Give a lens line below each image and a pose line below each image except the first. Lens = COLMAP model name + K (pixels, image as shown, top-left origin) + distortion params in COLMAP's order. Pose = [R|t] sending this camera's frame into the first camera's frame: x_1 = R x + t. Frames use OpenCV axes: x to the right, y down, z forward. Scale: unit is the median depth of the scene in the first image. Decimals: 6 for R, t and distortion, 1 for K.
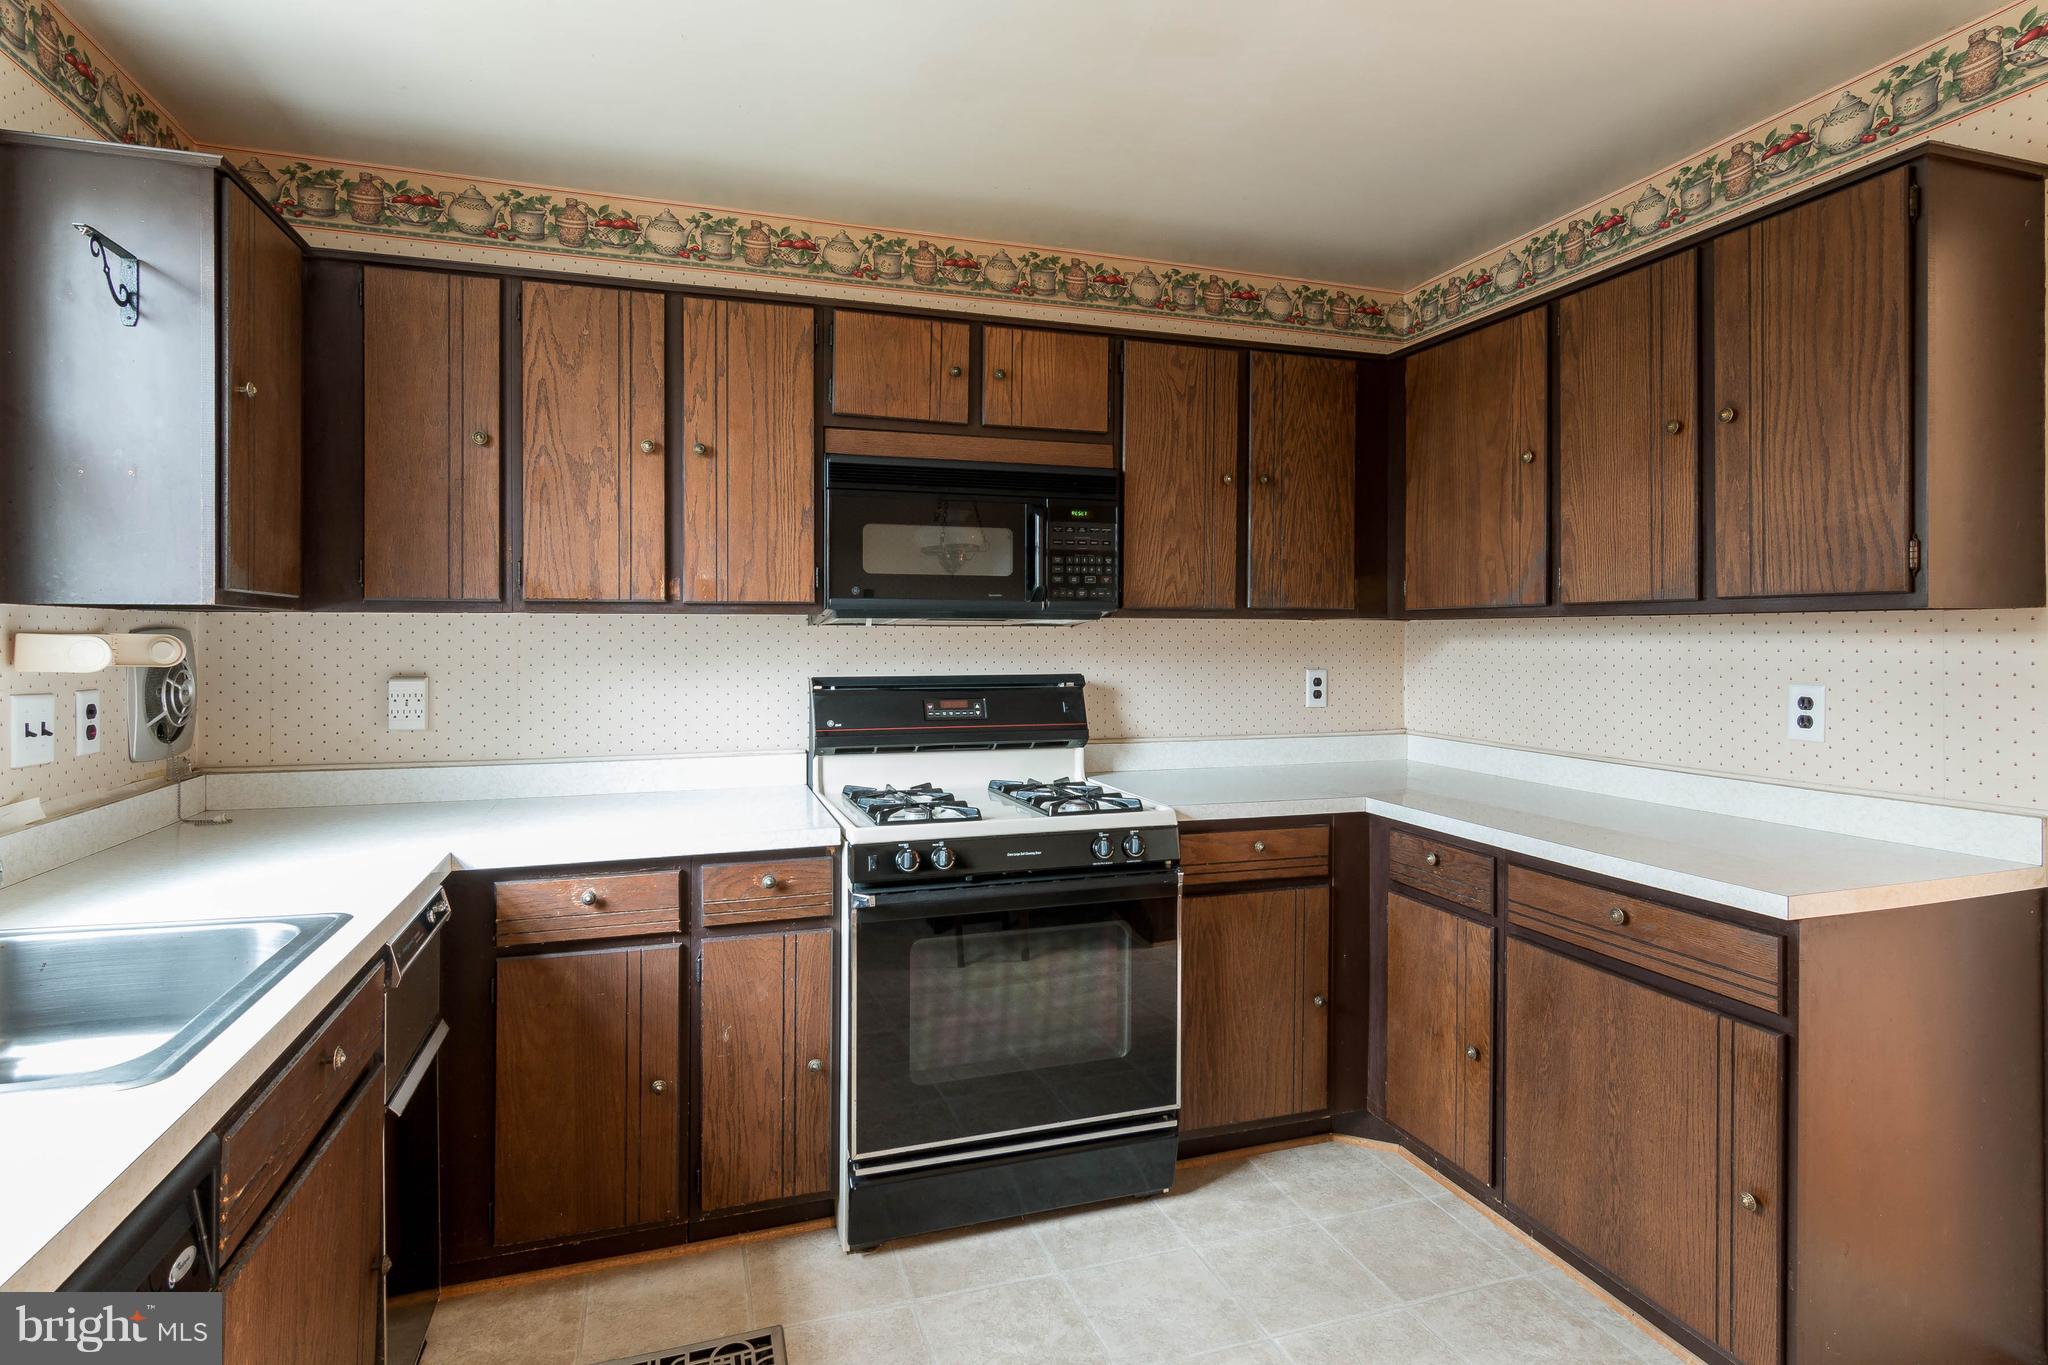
lens RADIAL K [[1039.7, 0, 1019.3], [0, 1039.7, 647.6], [0, 0, 1]] dist [0.000339, 0.003360]
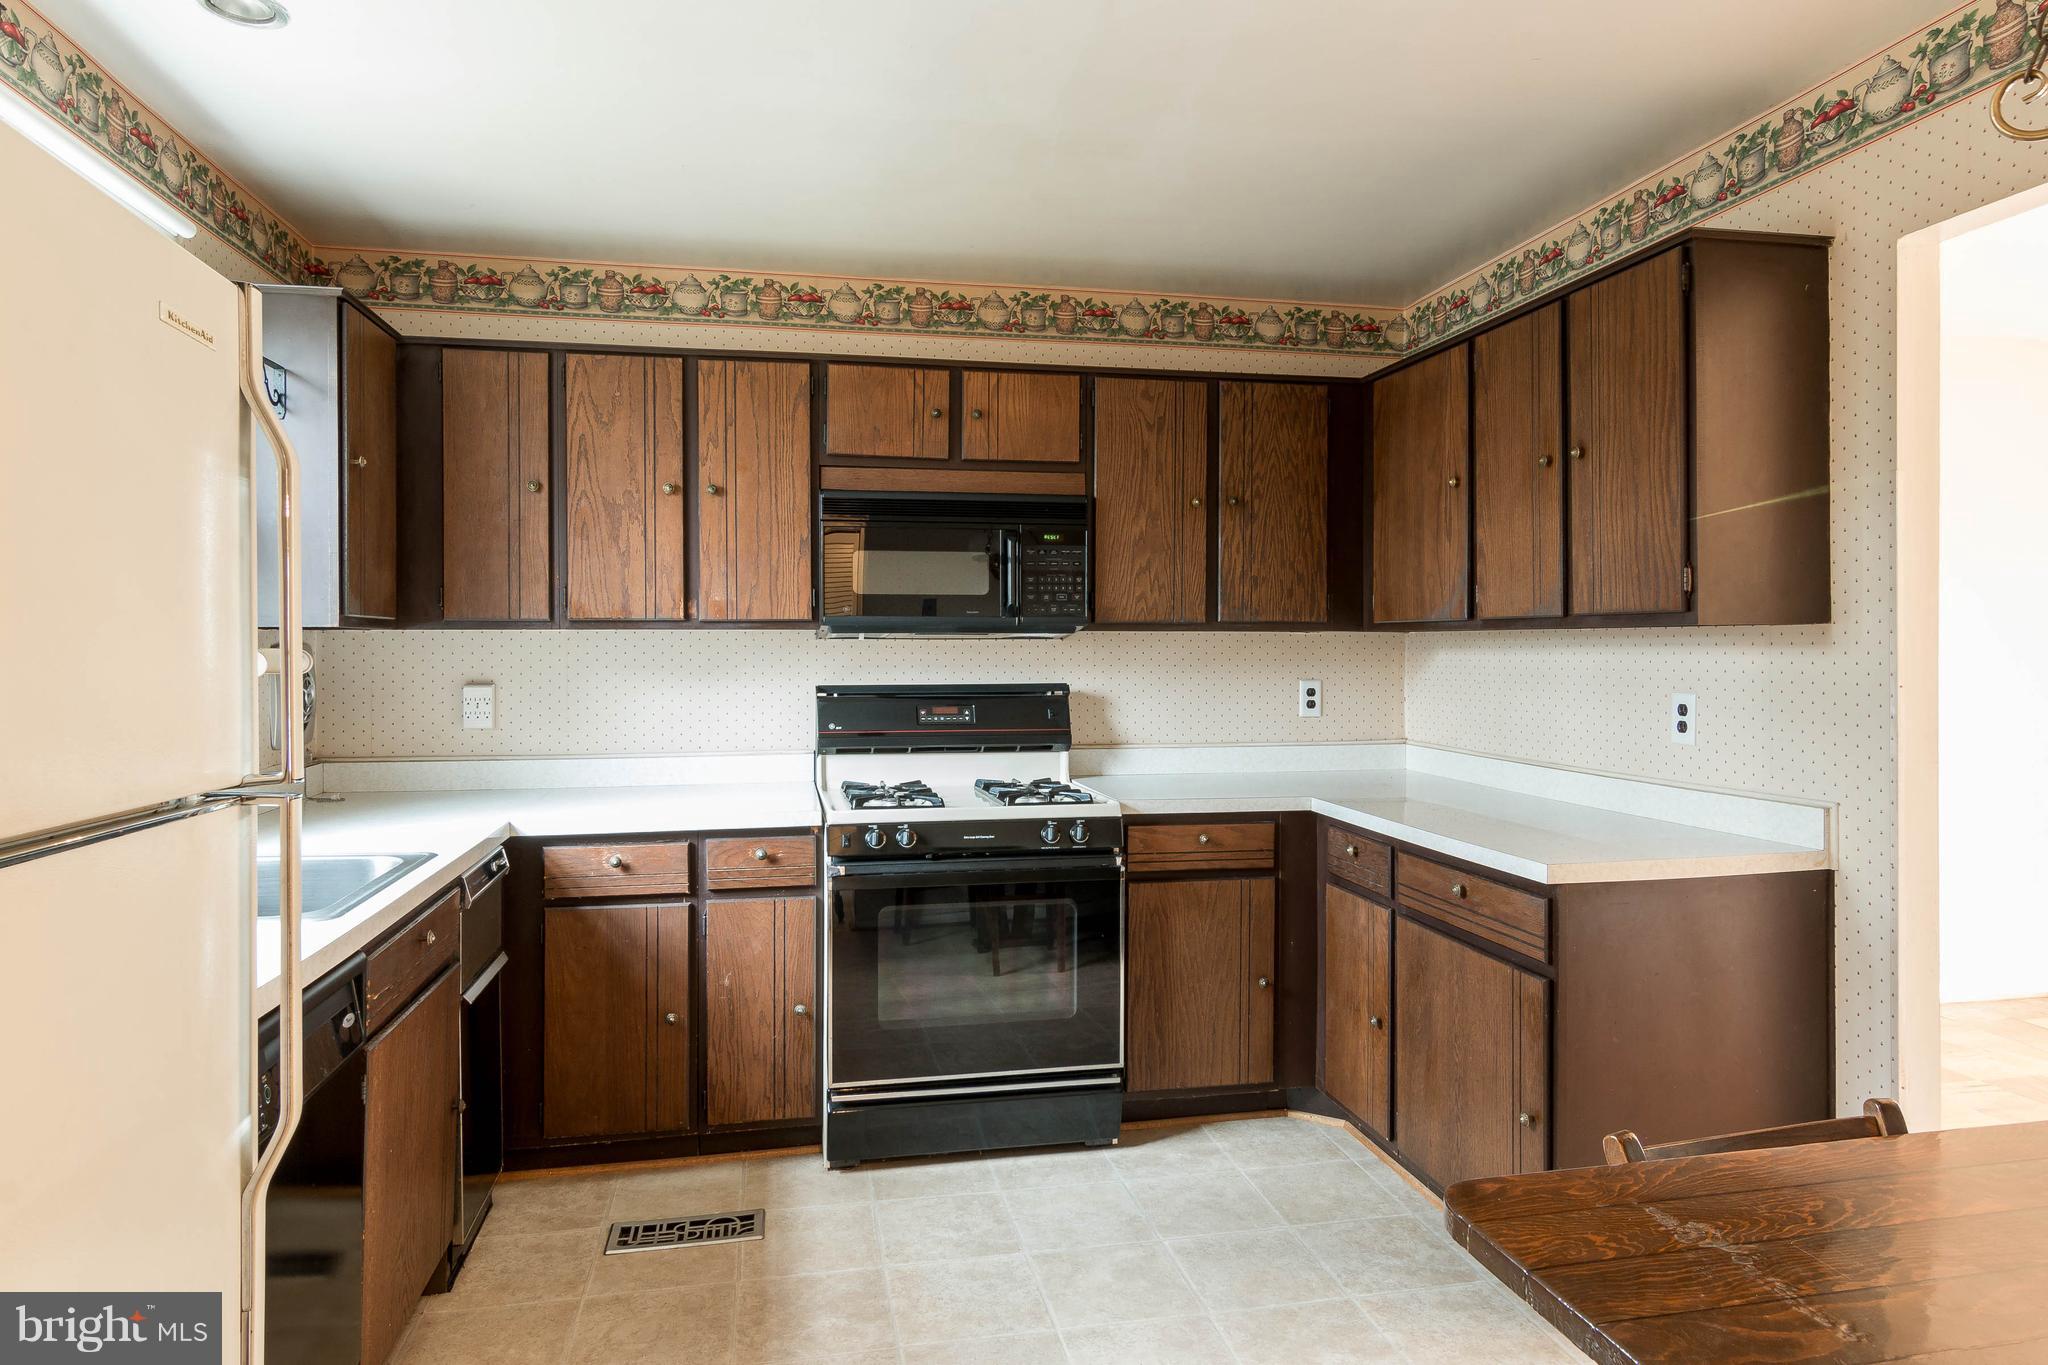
lens RADIAL K [[1228.9, 0, 1024.6], [0, 1228.9, 669.6], [0, 0, 1]] dist [0.007443, -0.001051]
pose [[0.992908, 0.000765, -0.118886, 0.210943], [0.000289, 0.999961, 0.008851, -0.000297], [0.118888, -0.008823, 0.992868, -0.340973]]
